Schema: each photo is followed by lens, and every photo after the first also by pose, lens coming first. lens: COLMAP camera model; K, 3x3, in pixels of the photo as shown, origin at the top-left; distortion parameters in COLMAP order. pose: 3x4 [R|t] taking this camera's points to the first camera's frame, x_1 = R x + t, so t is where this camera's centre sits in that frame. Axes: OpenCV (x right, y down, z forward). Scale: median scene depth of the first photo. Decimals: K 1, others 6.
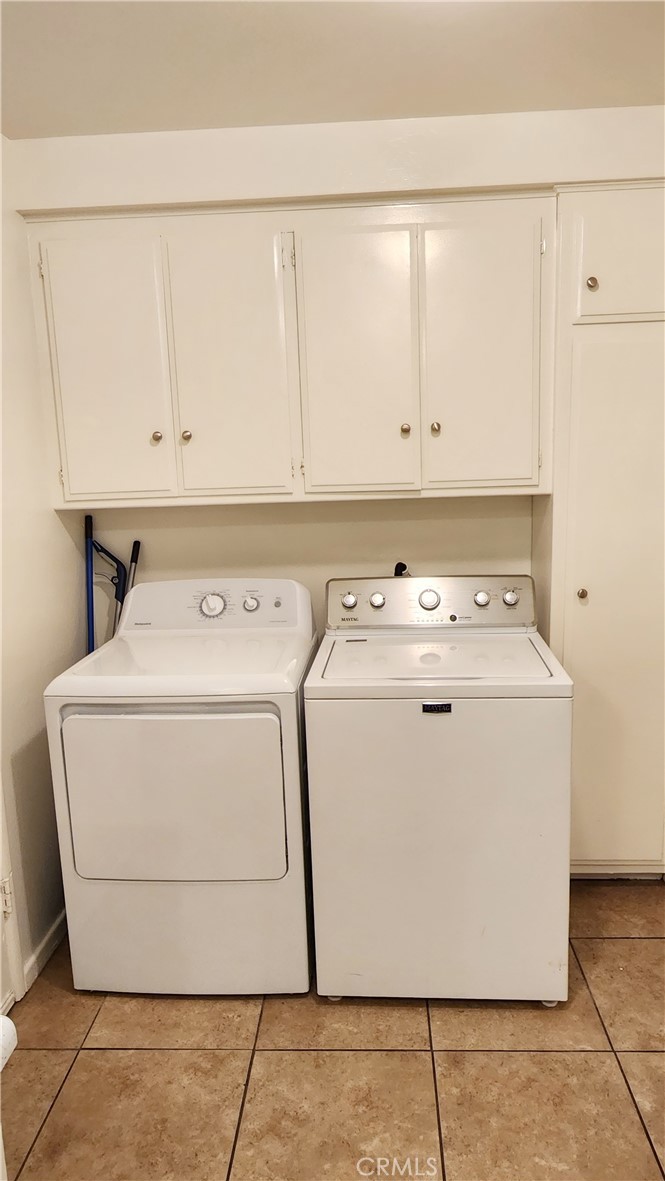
lens RADIAL K [[864.6, 0, 335.7], [0, 864.6, 614.9], [0, 0, 1]] dist [0.001848, 0.000656]
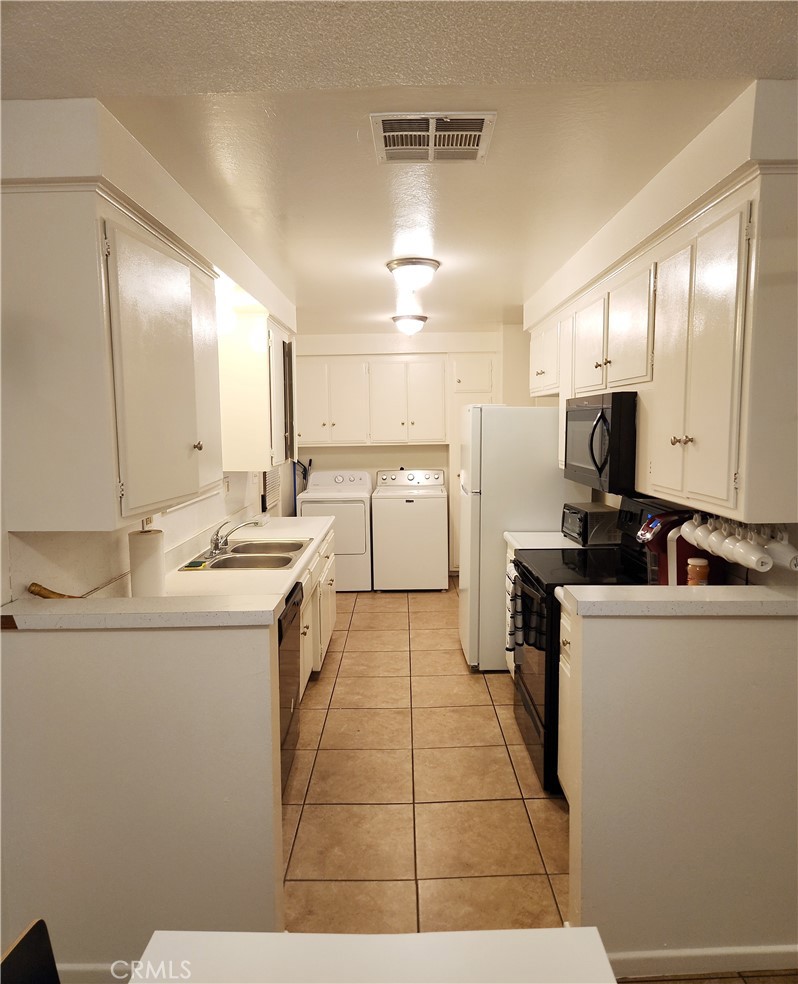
lens RADIAL K [[659.7, 0, 399.0], [0, 659.7, 492.0], [0, 0, 1]] dist [-0.000521, -0.000237]
pose [[0.999009, 0.011191, 0.043084, -0.035160], [-0.007337, 0.996041, -0.088596, 0.253287], [-0.043905, 0.088192, 0.995135, -1.393675]]
